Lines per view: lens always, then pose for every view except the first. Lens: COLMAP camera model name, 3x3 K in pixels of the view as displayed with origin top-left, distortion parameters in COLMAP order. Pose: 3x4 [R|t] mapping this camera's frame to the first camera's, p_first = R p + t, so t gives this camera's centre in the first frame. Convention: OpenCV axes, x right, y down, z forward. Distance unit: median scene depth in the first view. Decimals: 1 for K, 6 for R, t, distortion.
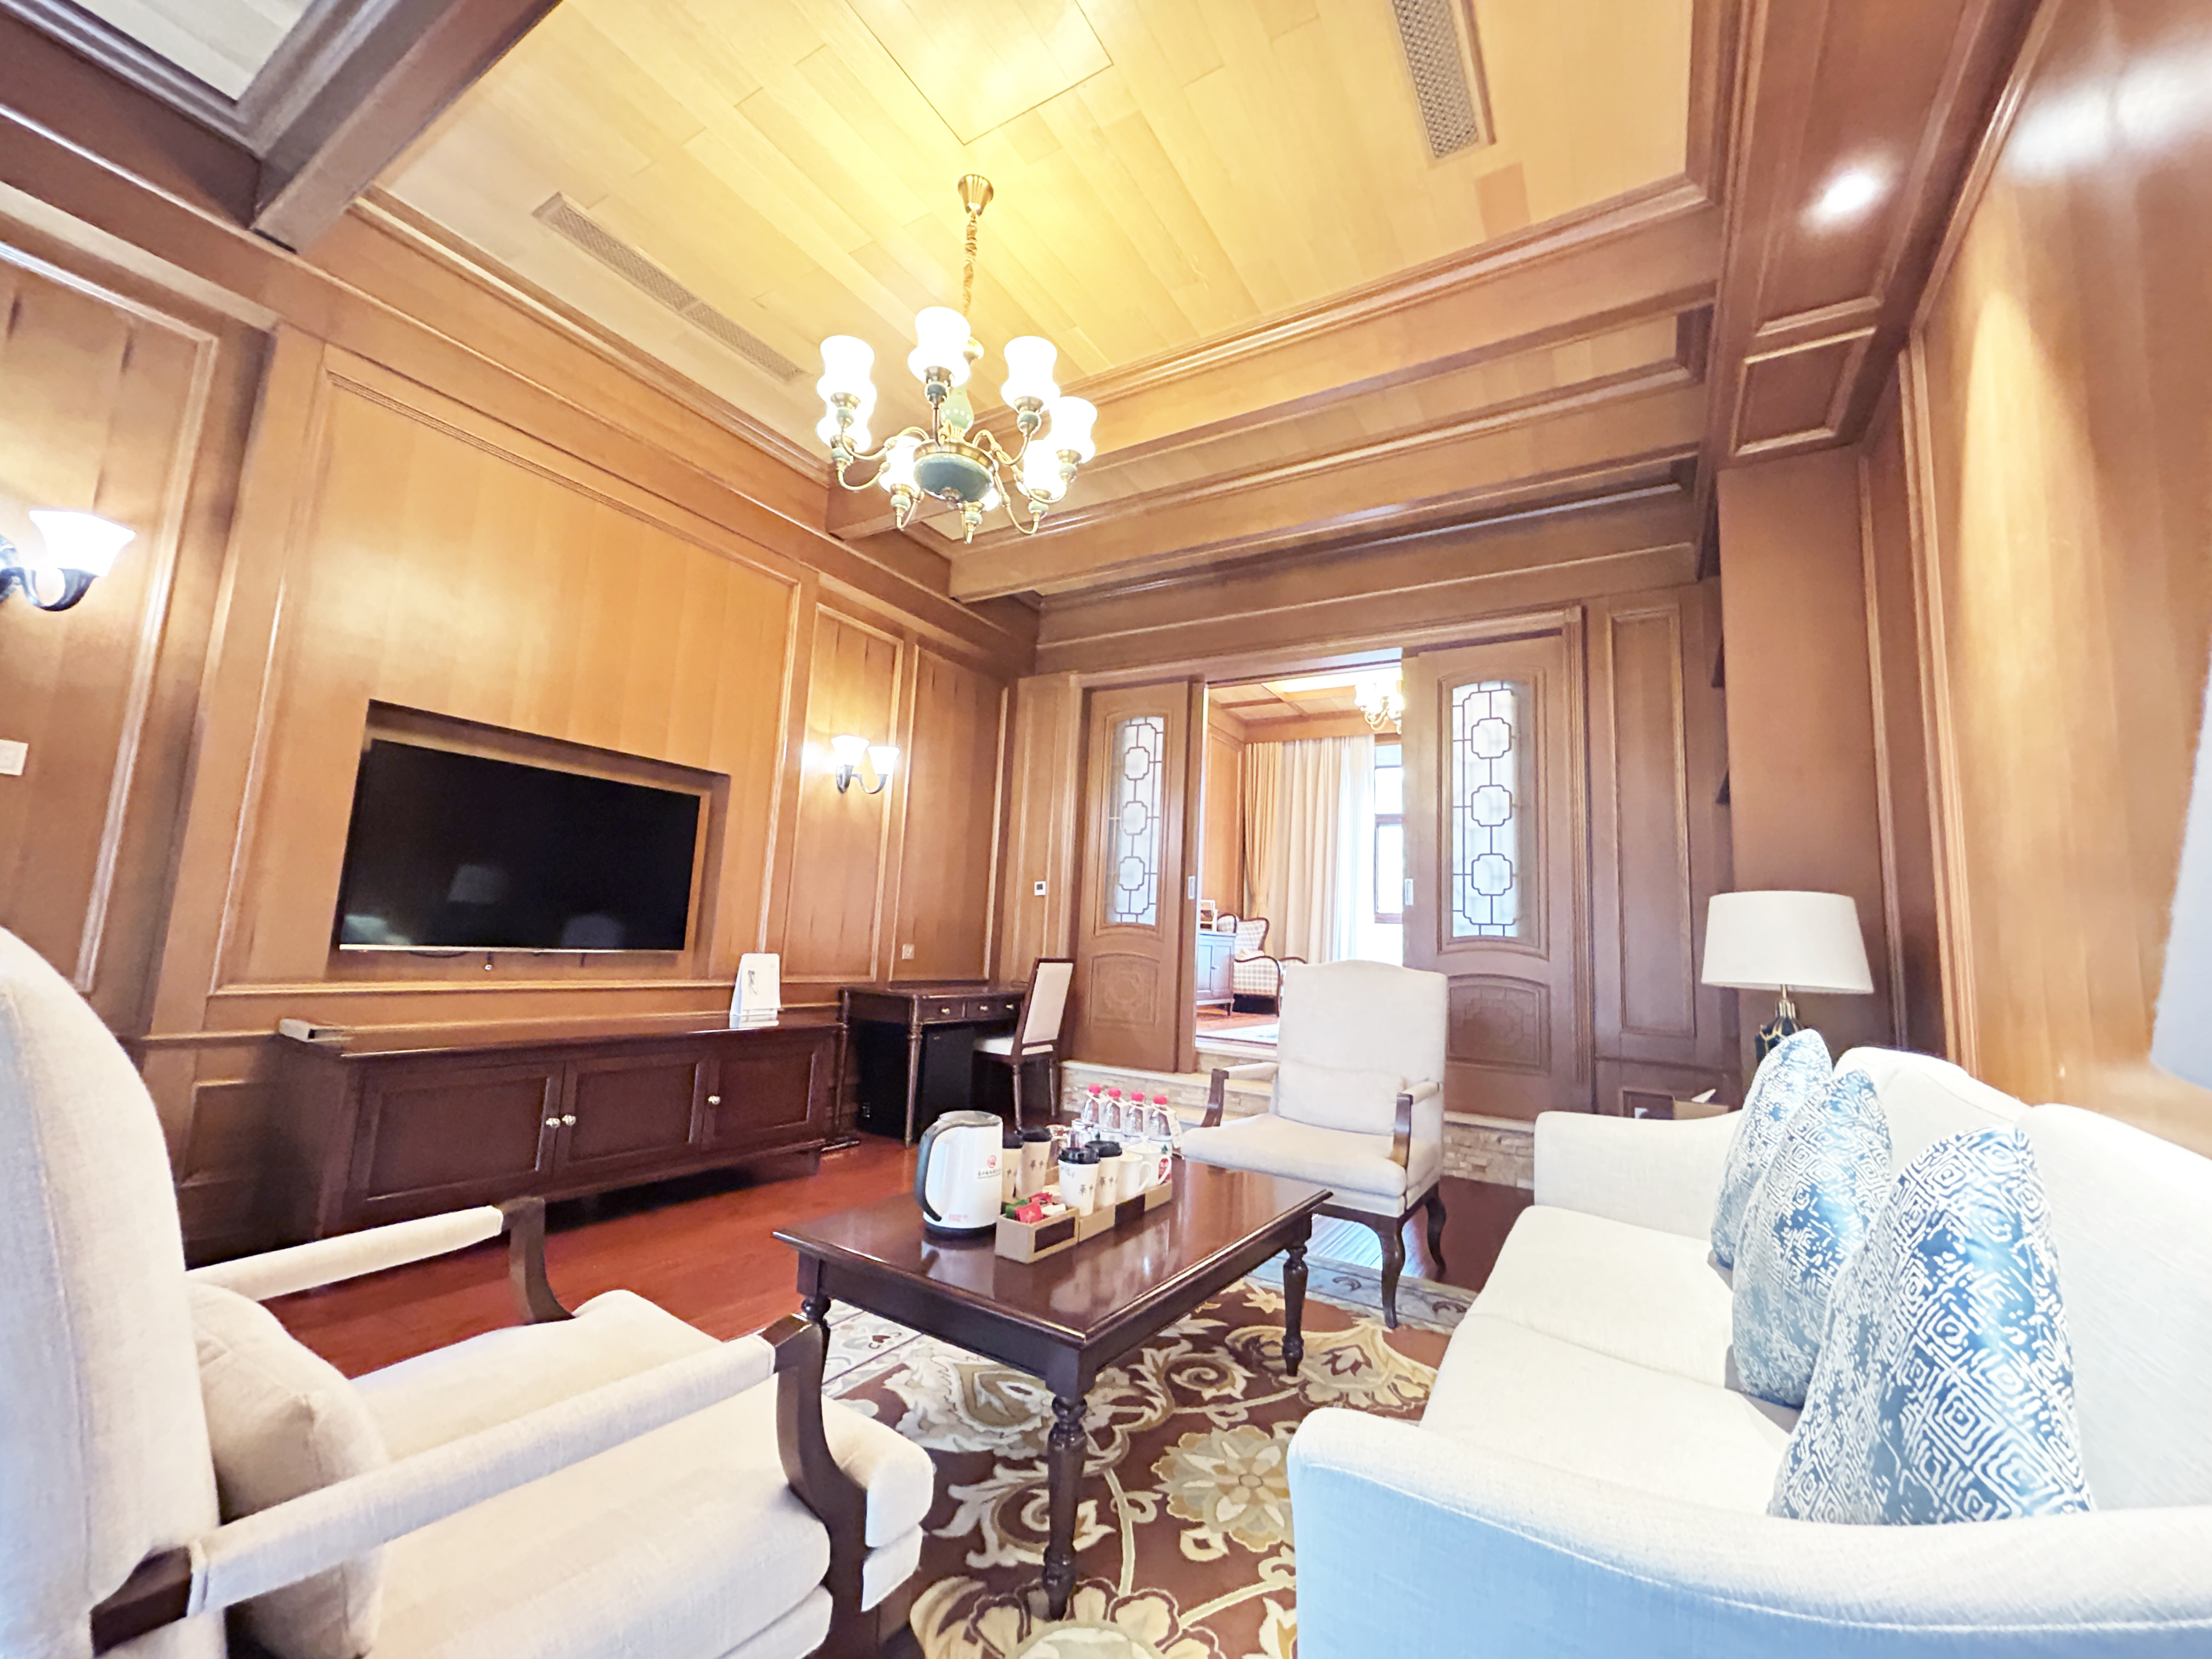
lens RADIAL K [[893.1, 0, 1110.8], [0, 893.1, 825.6], [0, 0, 1]] dist [-0.001253, 0.000065]
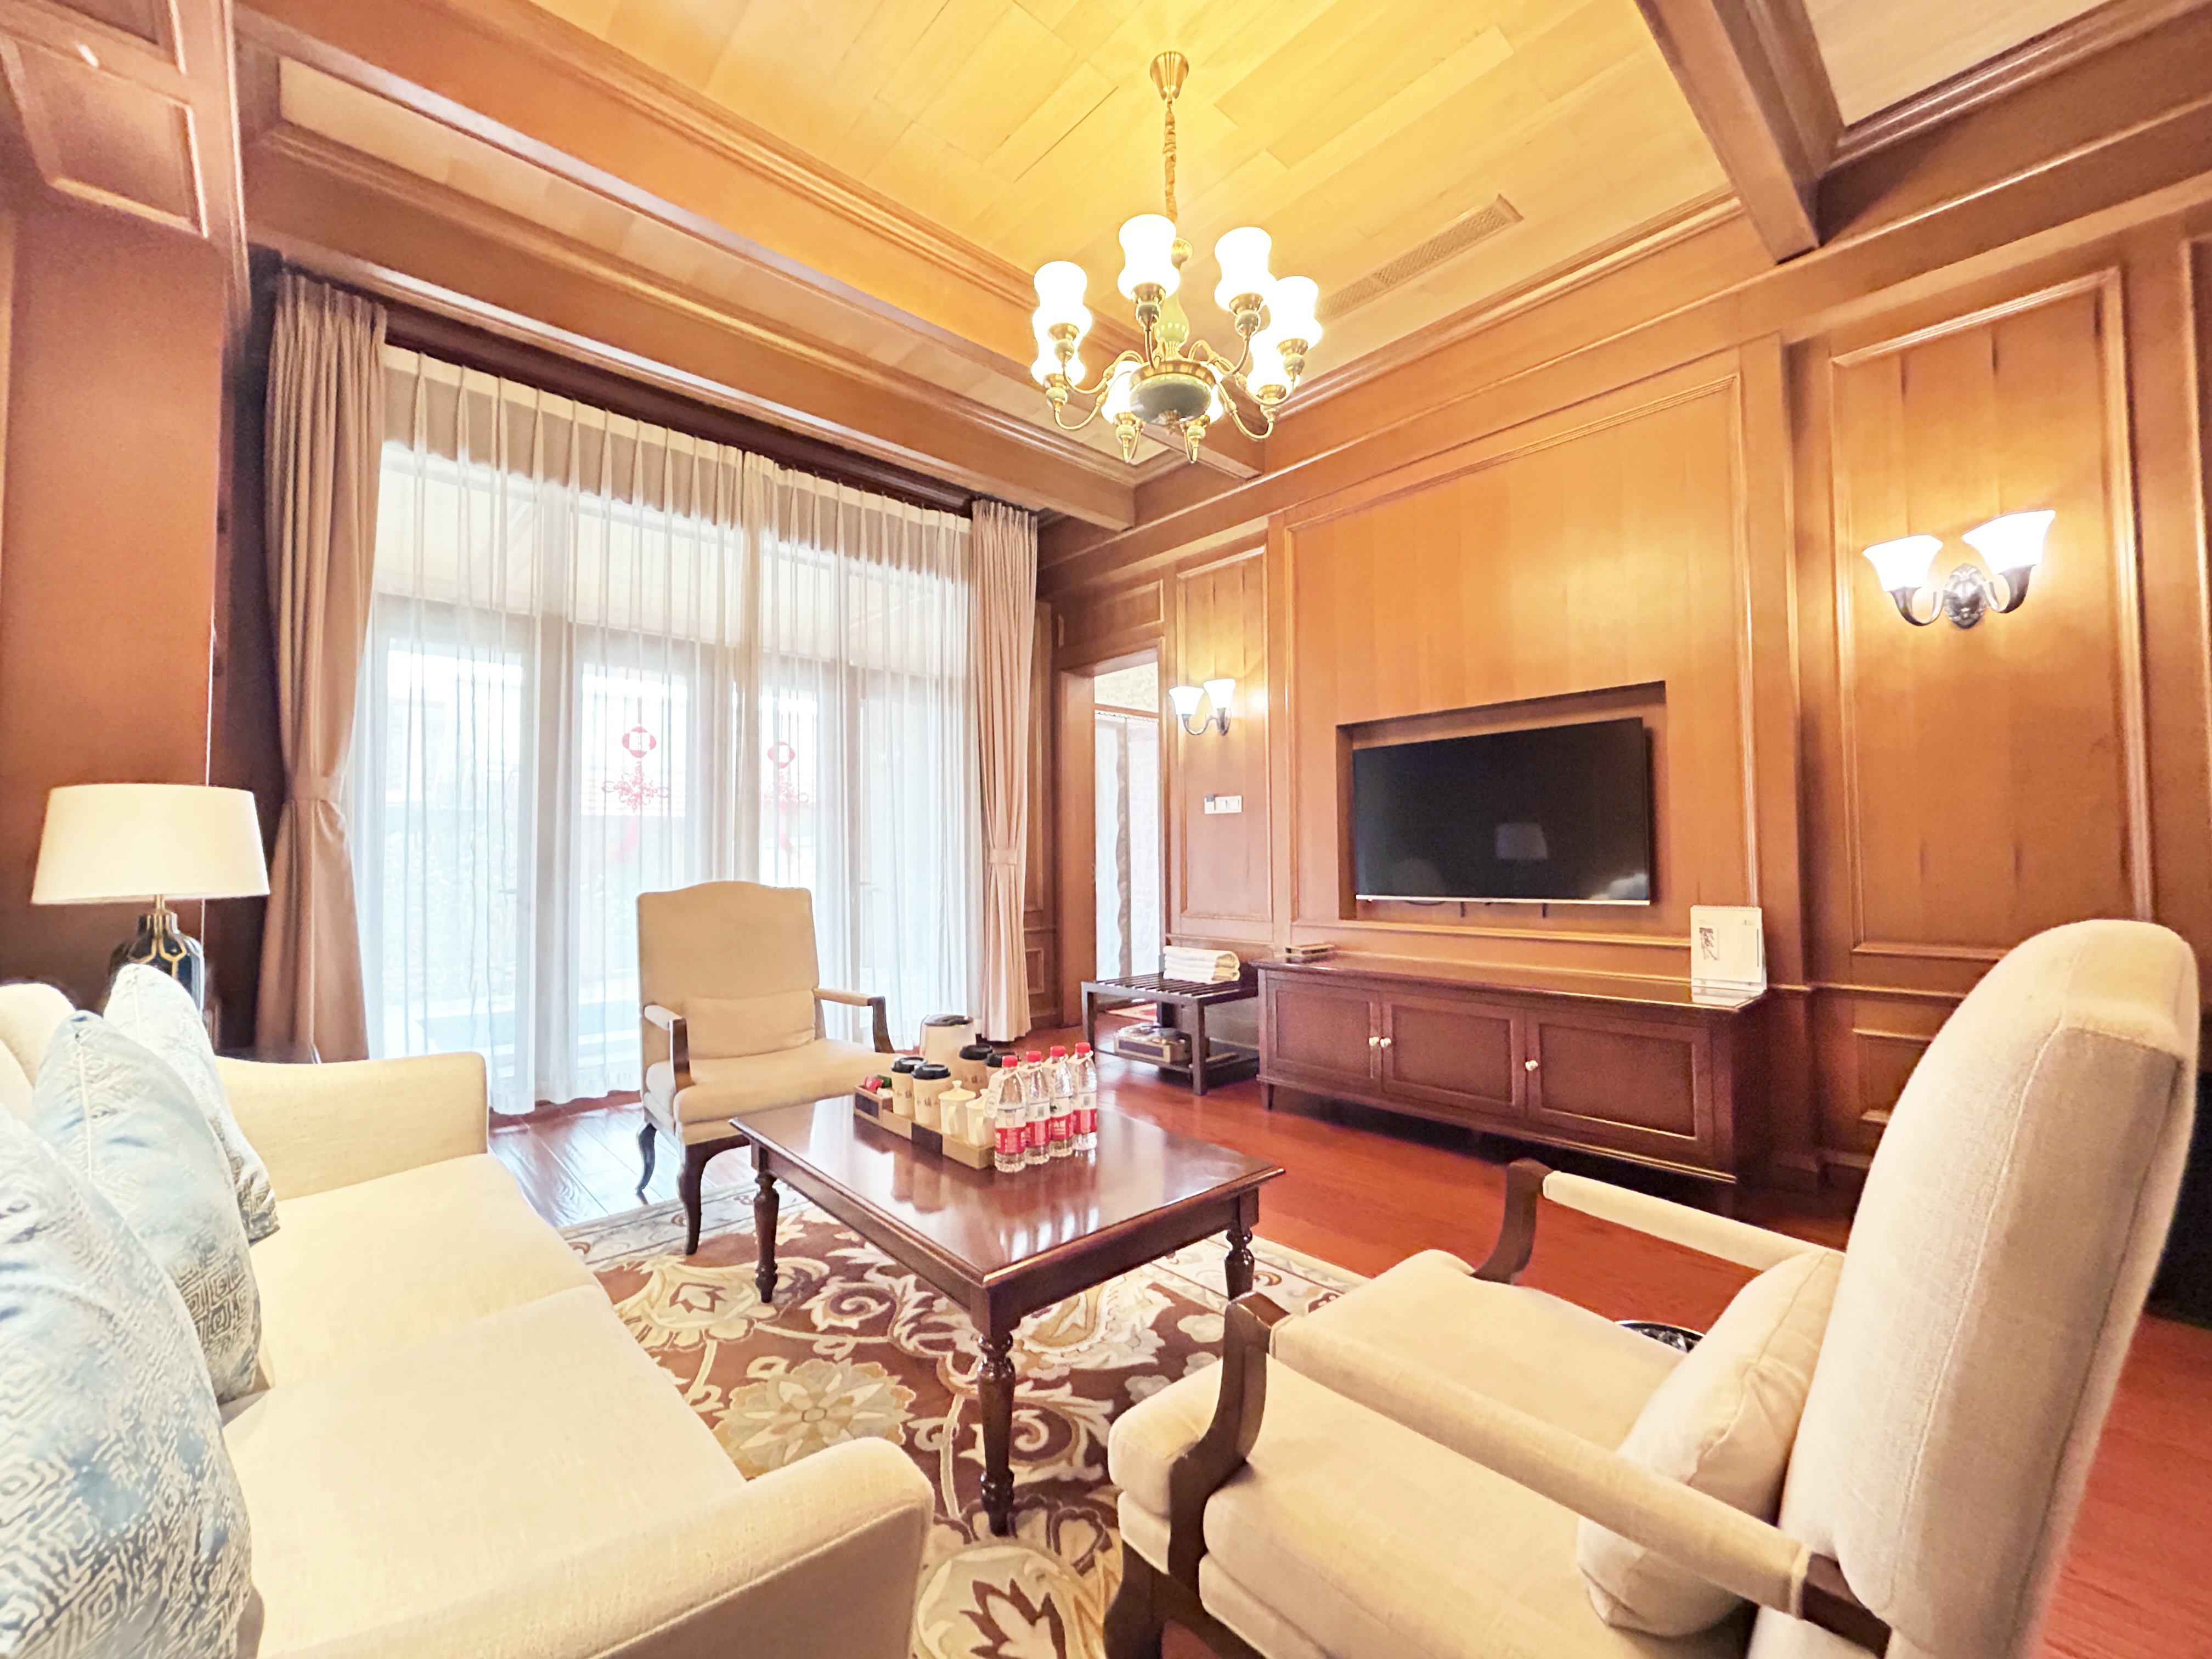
lens RADIAL K [[893.1, 0, 1110.8], [0, 893.1, 825.6], [0, 0, 1]] dist [-0.001253, 0.000065]
pose [[-0.281759, -0.081948, -0.955979, 1.064961], [0.124551, 0.984792, -0.121127, 0.237016], [0.951367, -0.153197, -0.267267, 1.662044]]
